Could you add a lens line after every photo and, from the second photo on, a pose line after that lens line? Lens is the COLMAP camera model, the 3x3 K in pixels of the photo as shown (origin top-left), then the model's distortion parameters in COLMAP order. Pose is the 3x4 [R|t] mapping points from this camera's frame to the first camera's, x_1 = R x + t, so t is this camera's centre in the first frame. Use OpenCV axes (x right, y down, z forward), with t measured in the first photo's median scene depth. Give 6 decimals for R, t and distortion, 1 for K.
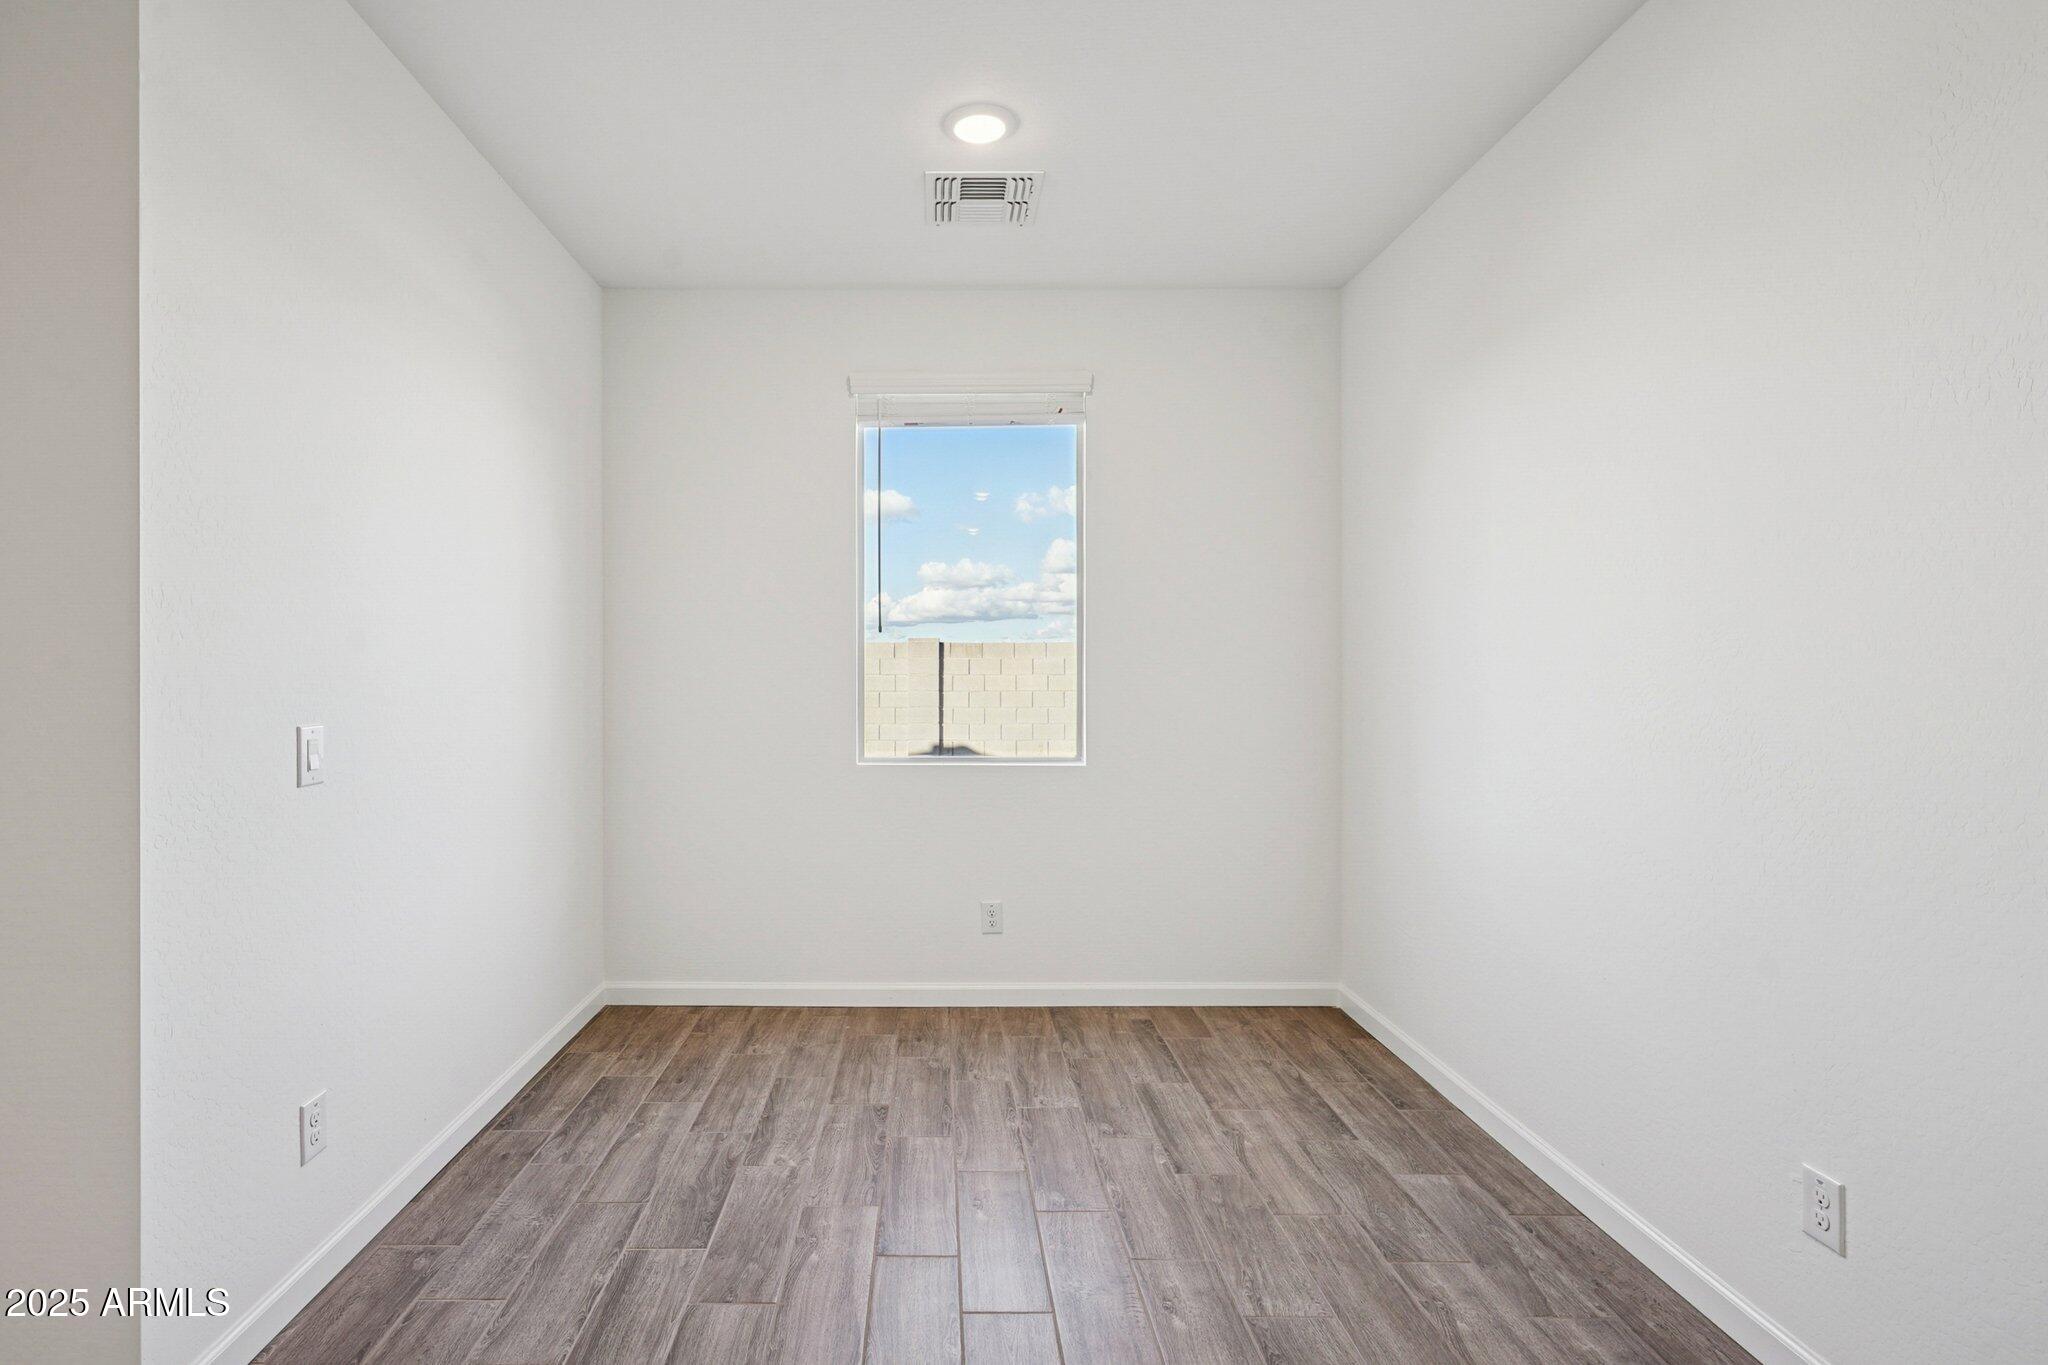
lens RADIAL K [[1014.6, 0, 1018.9], [0, 1014.6, 664.7], [0, 0, 1]] dist [-0.001324, 0.001549]
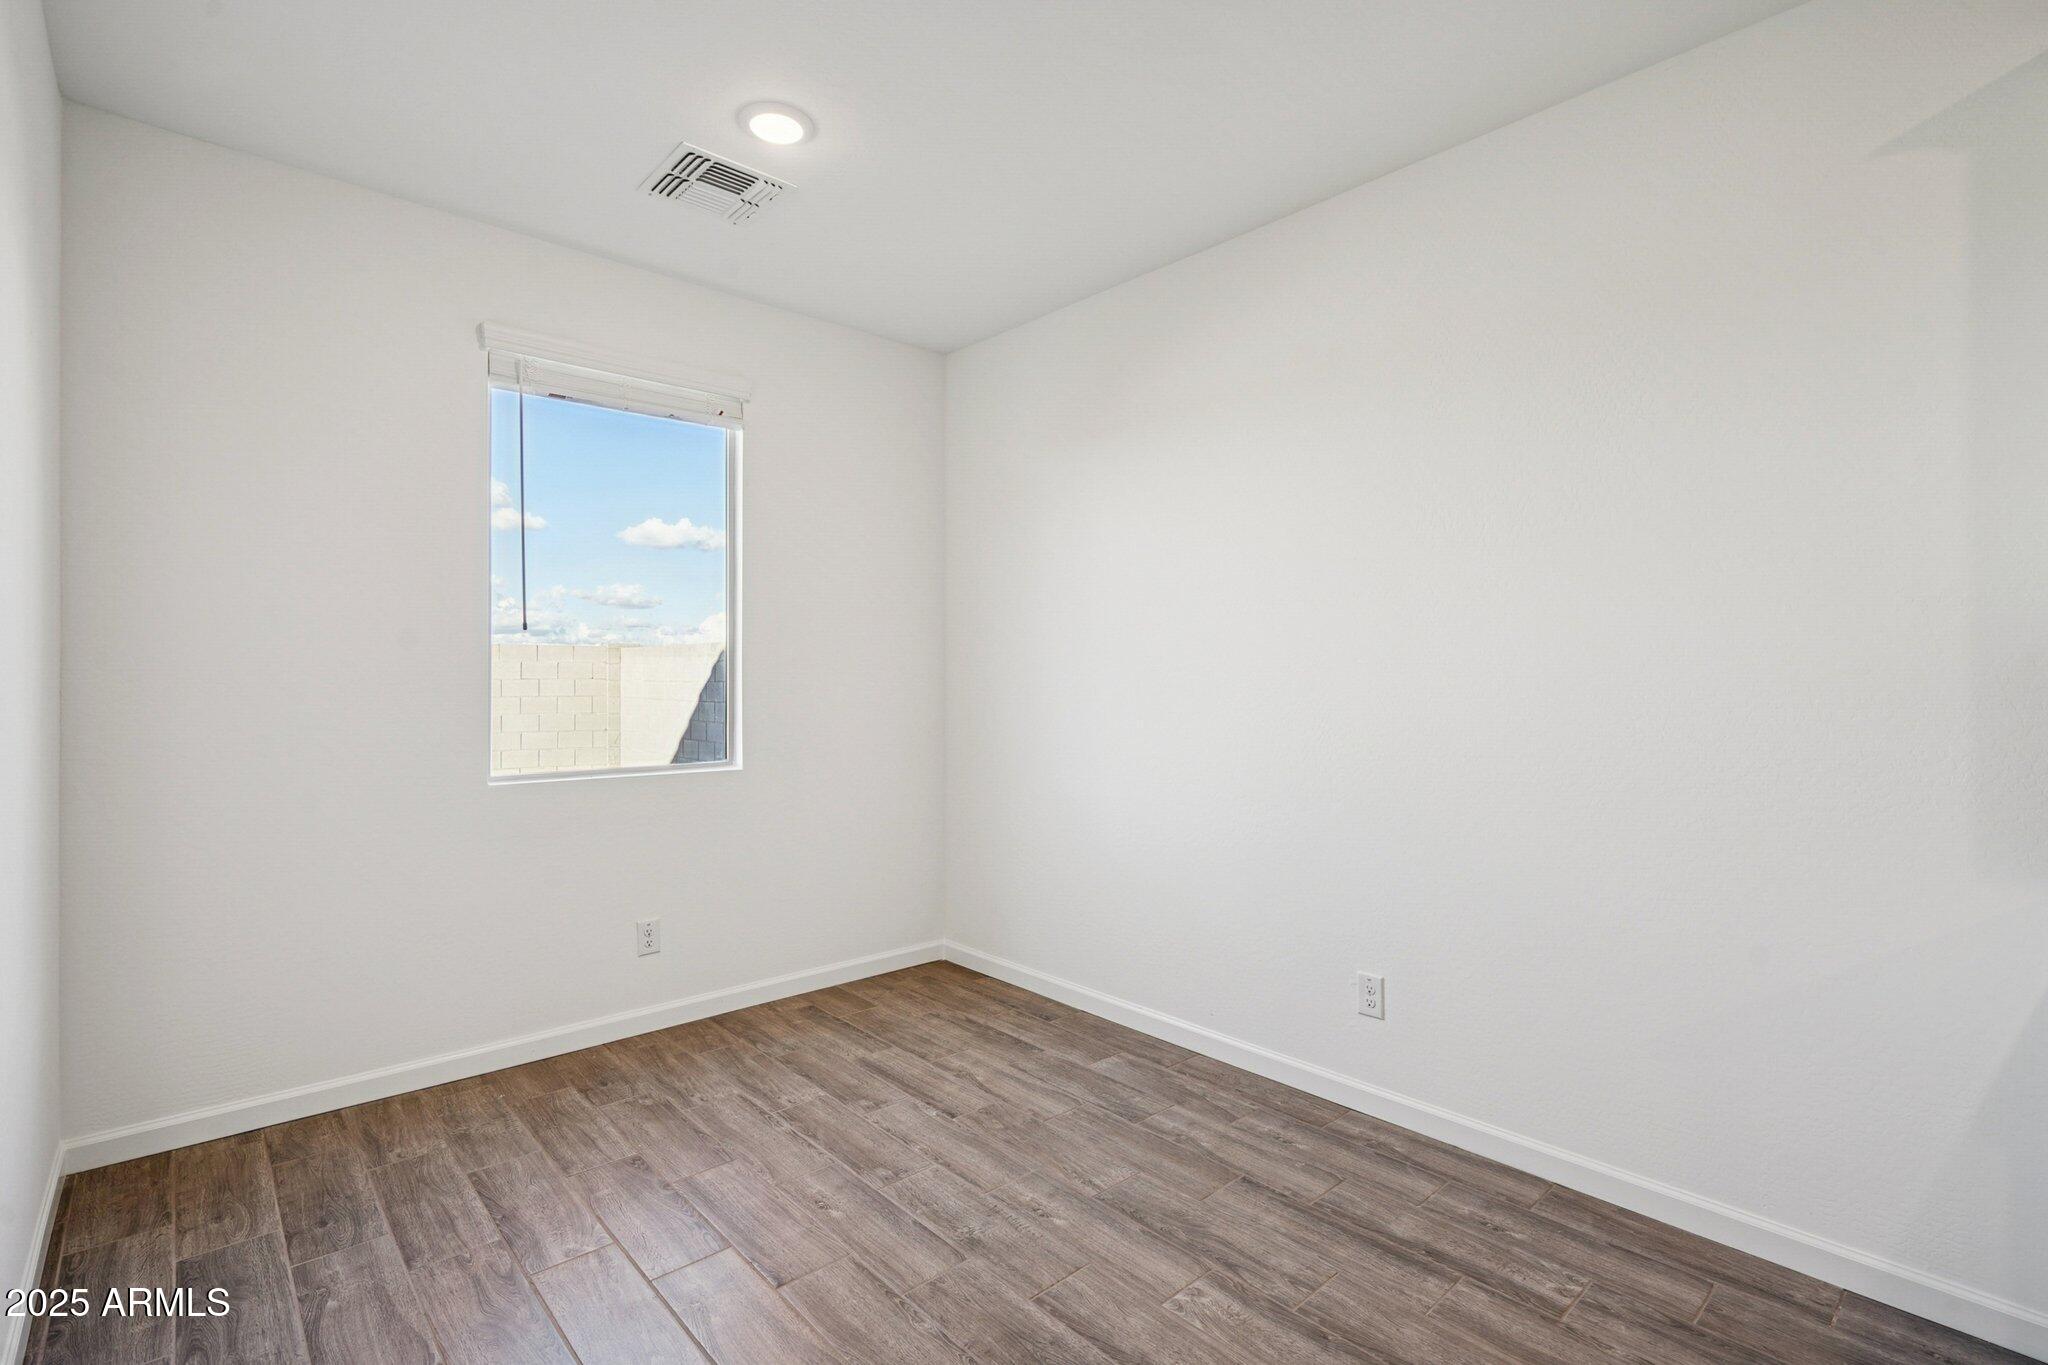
lens RADIAL K [[945.0, 0, 1021.1], [0, 945.0, 665.7], [0, 0, 1]] dist [-0.001864, 0.001159]
pose [[0.738155, 0.010610, 0.674548, -0.429436], [-0.006548, 0.999942, -0.008562, 0.003172], [-0.674600, 0.001903, 0.738181, 0.141735]]
